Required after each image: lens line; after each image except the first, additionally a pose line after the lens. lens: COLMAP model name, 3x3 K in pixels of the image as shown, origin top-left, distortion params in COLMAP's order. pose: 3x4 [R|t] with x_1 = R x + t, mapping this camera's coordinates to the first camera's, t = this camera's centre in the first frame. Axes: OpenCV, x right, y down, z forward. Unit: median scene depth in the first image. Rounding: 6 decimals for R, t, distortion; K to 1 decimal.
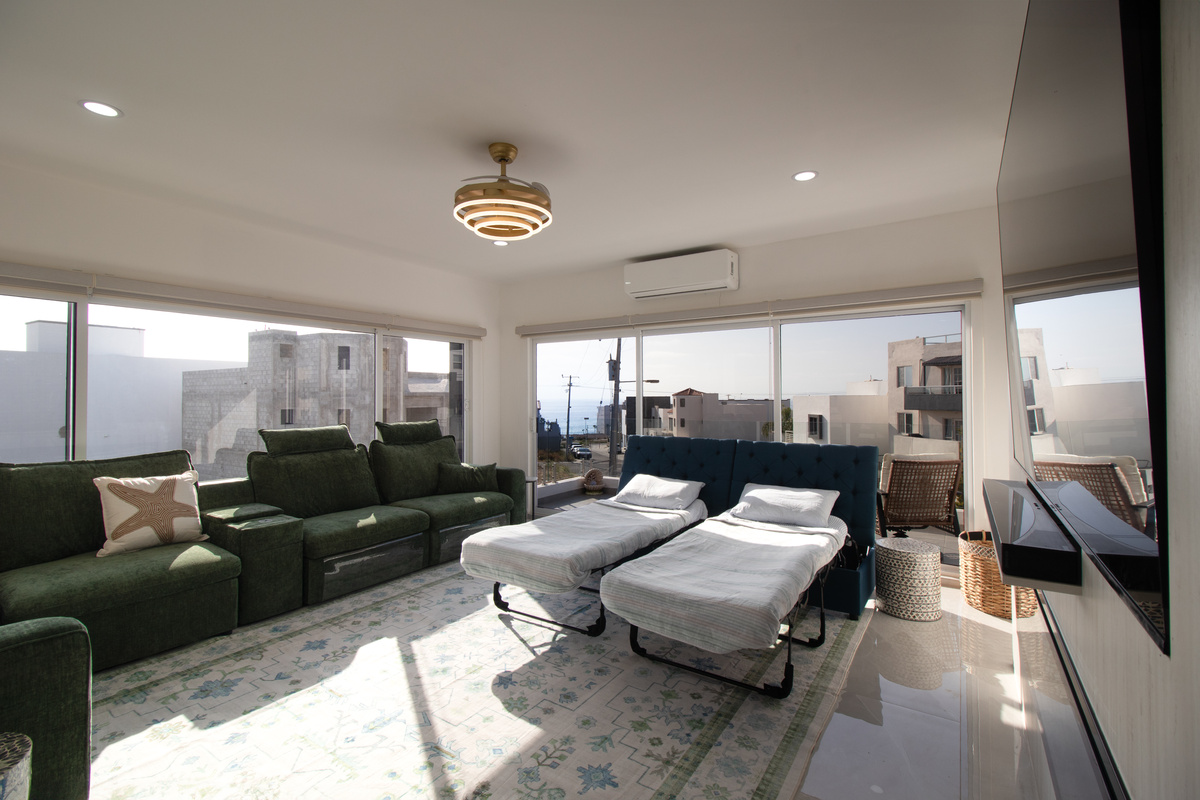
lens RADIAL K [[552.2, 0, 615.9], [0, 552.2, 392.0], [0, 0, 1]] dist [0.023246, -0.010519]
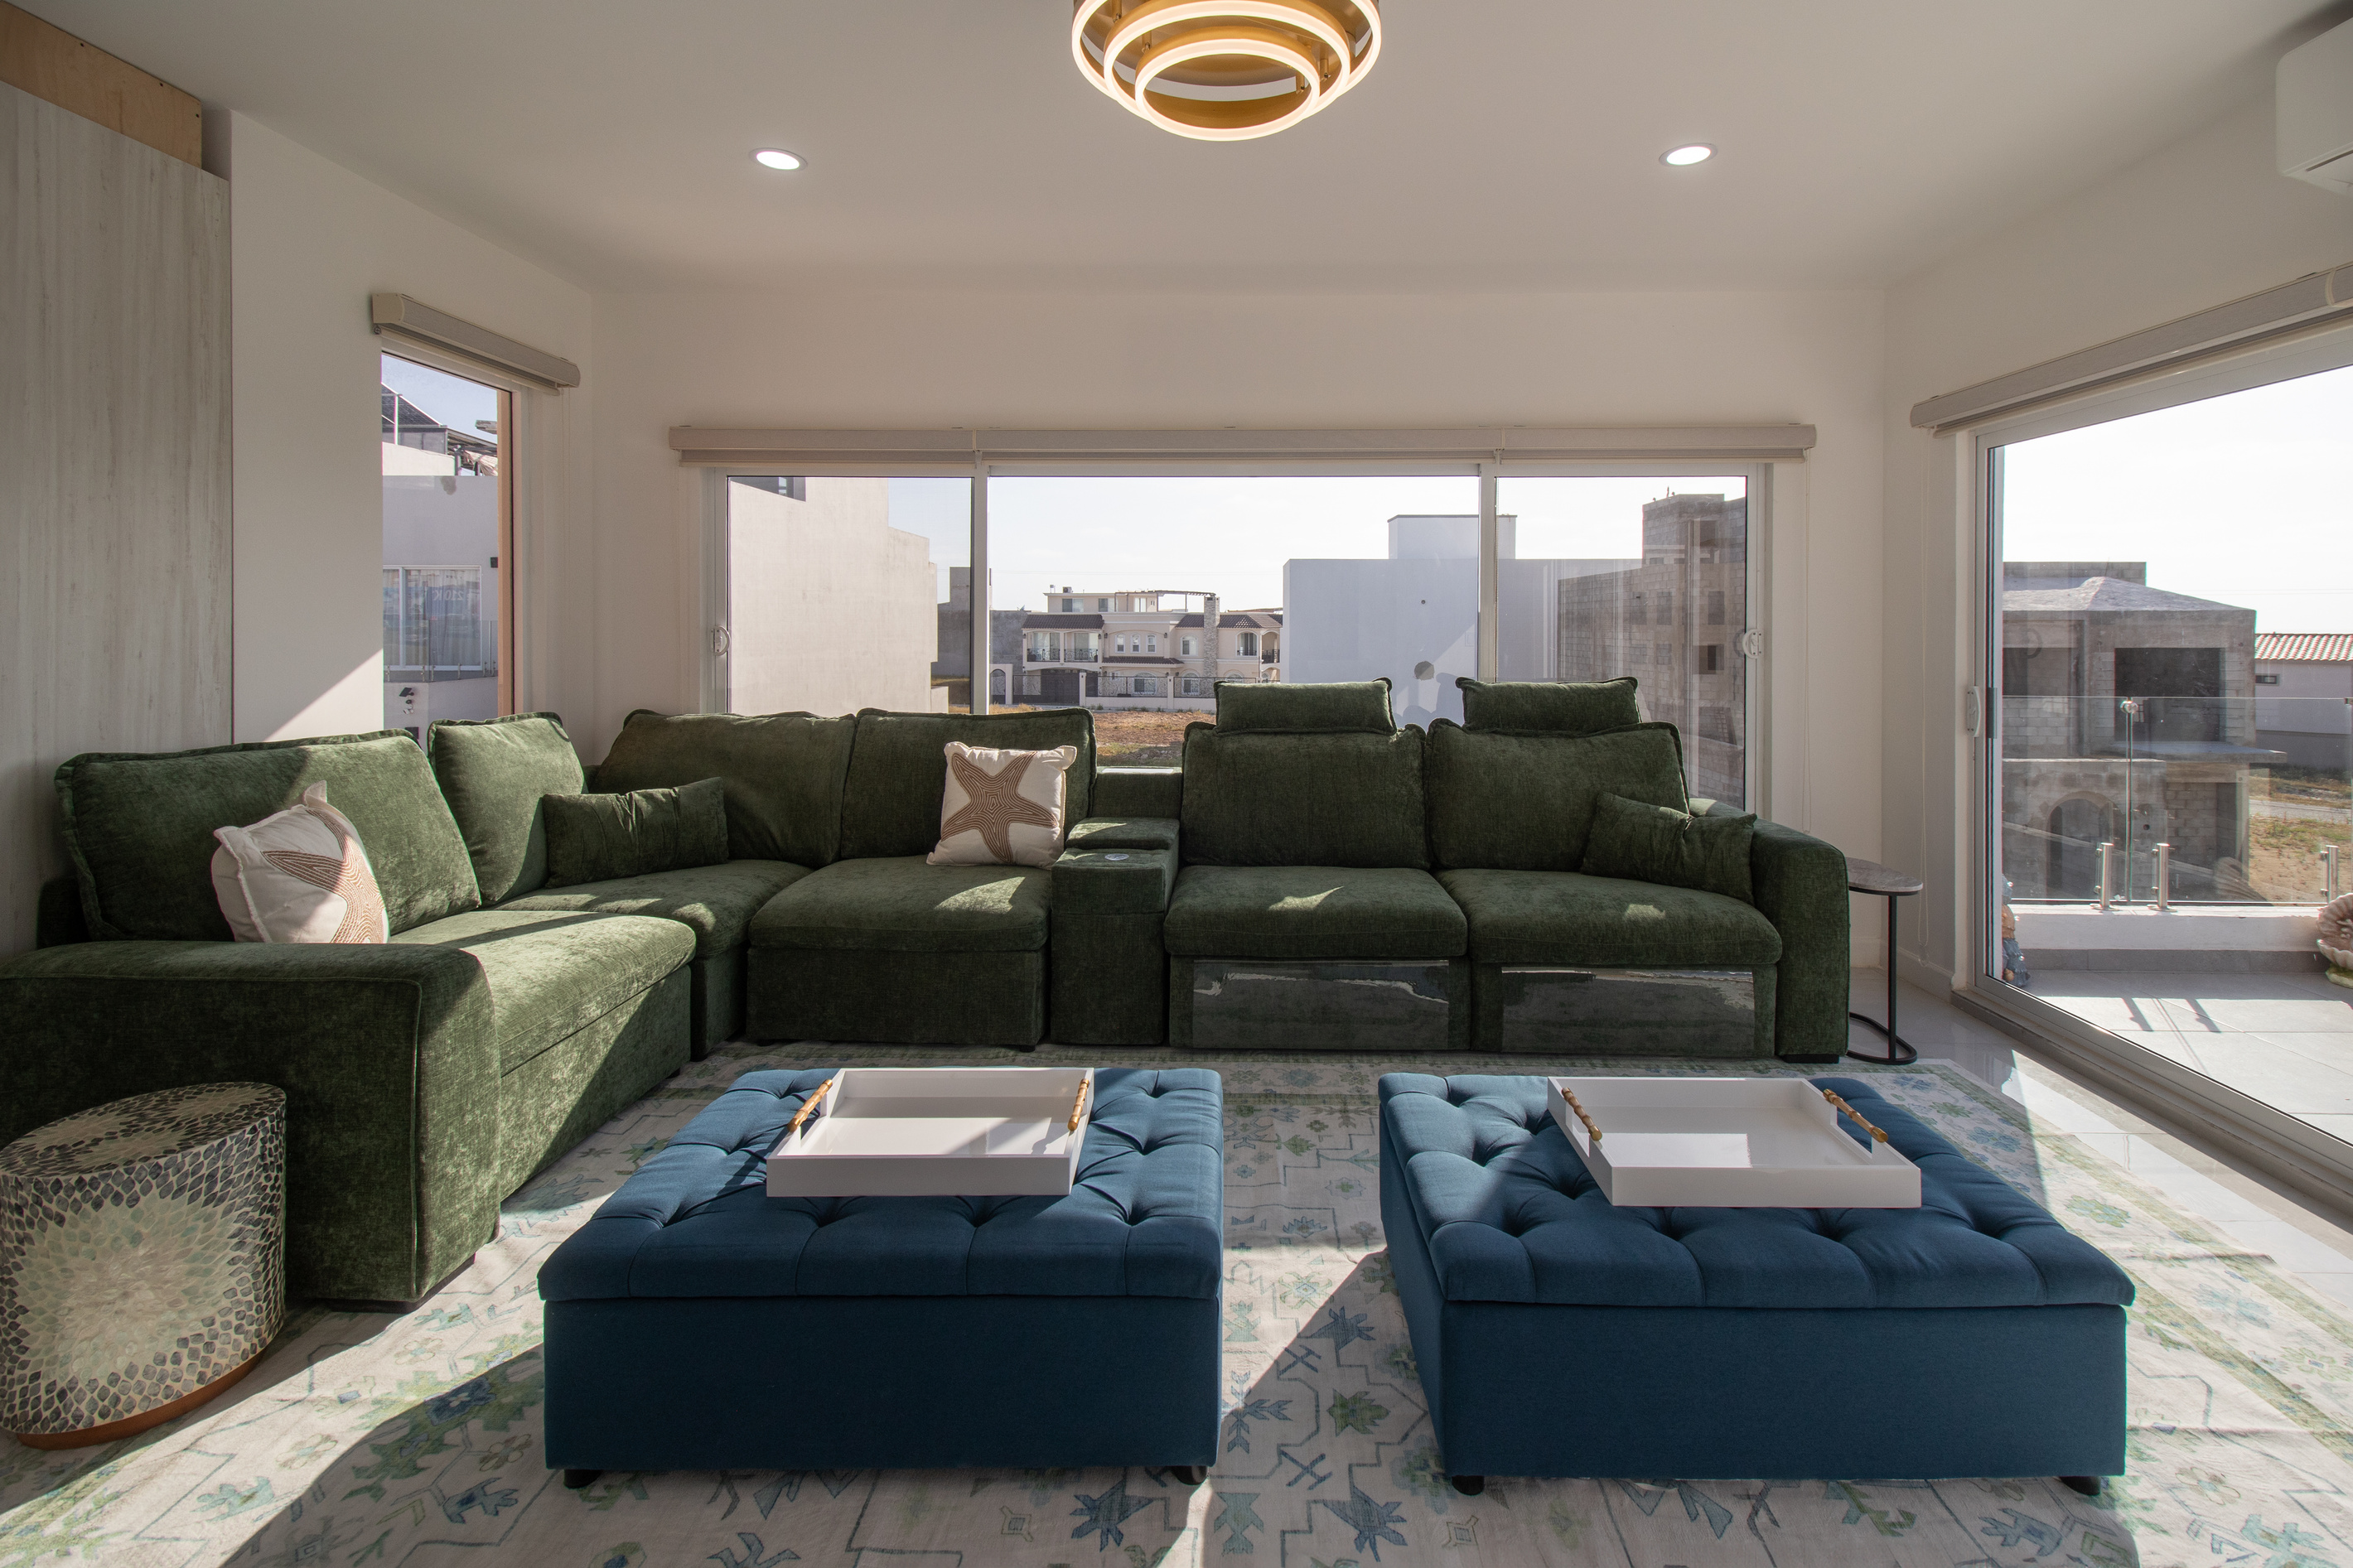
lens RADIAL K [[1071.2, 0, 1184.3], [0, 1071.2, 630.0], [0, 0, 1]] dist [0.009522, -0.000261]
pose [[0.507237, 0.009000, -0.861760, 0.205944], [0.005089, 0.999897, 0.013438, 0.004752], [0.861792, -0.011202, 0.507139, 0.428793]]
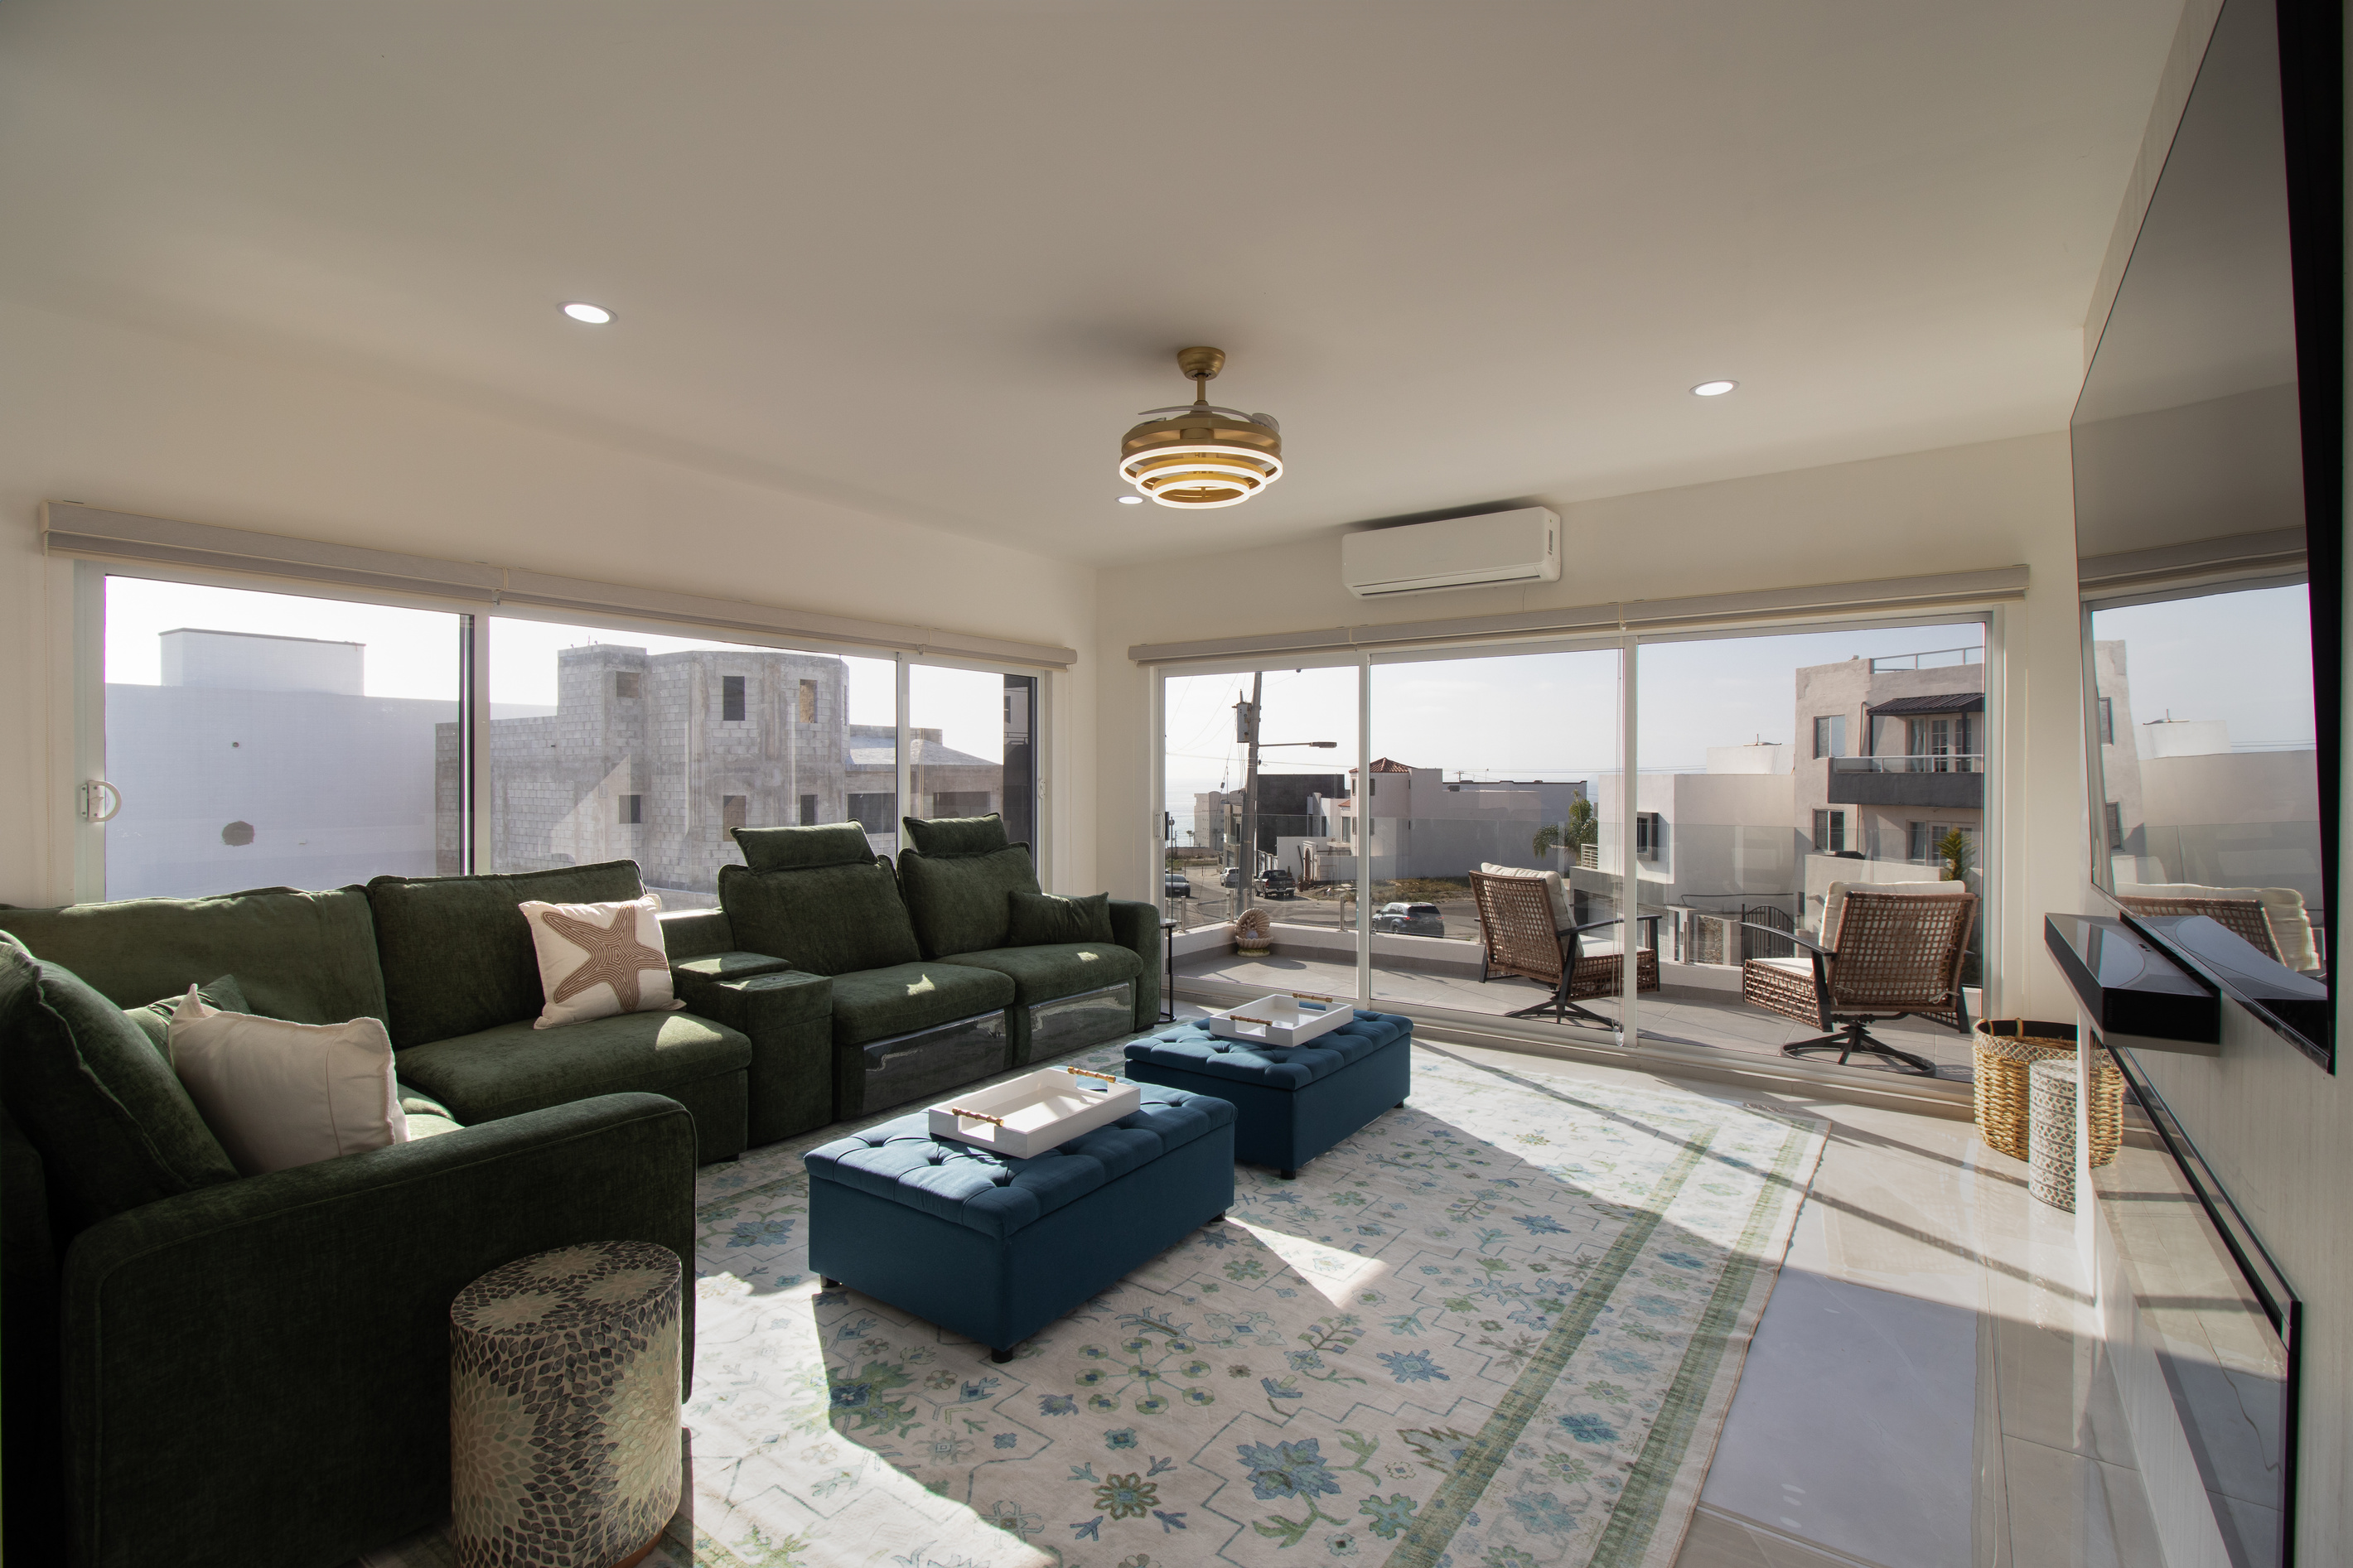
lens RADIAL K [[1095.6, 0, 1172.4], [0, 1095.6, 786.5], [0, 0, 1]] dist [0.001320, -0.000617]
pose [[0.998461, 0.005422, -0.055198, -0.107449], [-0.004338, 0.999796, 0.019737, -0.000808], [0.055294, -0.019467, 0.998280, -0.116433]]
